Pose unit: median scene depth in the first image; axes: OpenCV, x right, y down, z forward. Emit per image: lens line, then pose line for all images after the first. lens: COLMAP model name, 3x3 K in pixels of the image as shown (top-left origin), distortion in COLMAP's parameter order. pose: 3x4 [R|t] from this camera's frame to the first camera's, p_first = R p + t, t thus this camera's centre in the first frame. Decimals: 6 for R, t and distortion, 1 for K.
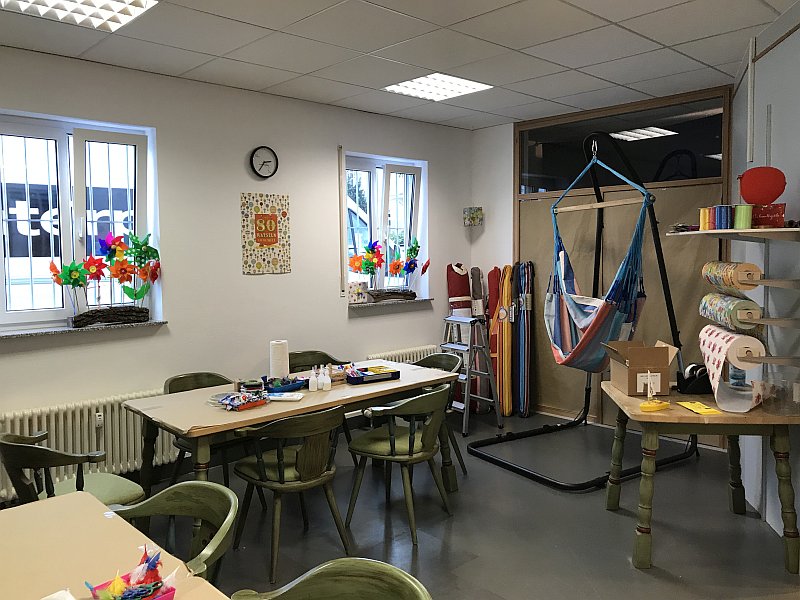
lens RADIAL K [[653.8, 0, 400.0], [0, 653.8, 300.0], [0, 0, 1]] dist [0.009594, 0.005004]
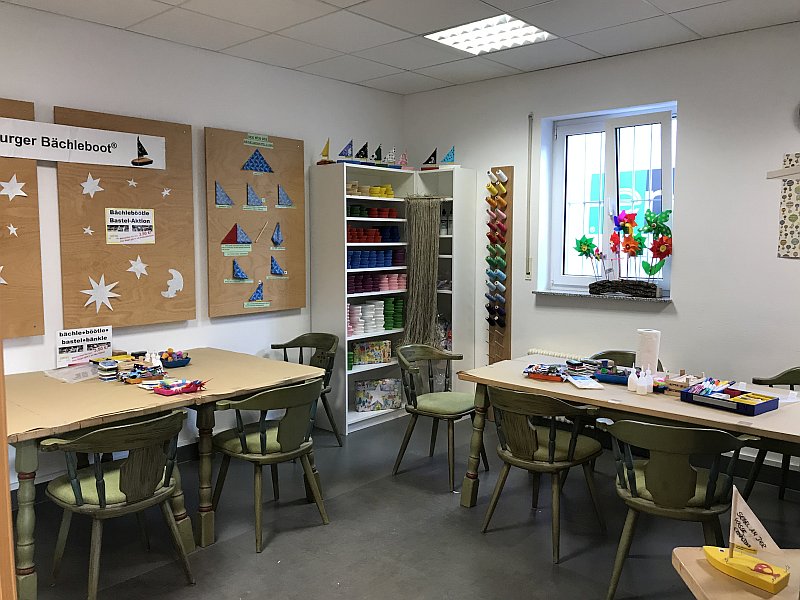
lens RADIAL K [[653.8, 0, 400.0], [0, 653.8, 300.0], [0, 0, 1]] dist [0.009594, 0.005004]
pose [[0.075142, 0.111008, -0.990975, 0.577135], [-0.077456, 0.991432, 0.105186, -0.038974], [0.994160, 0.068853, 0.083096, 0.516954]]
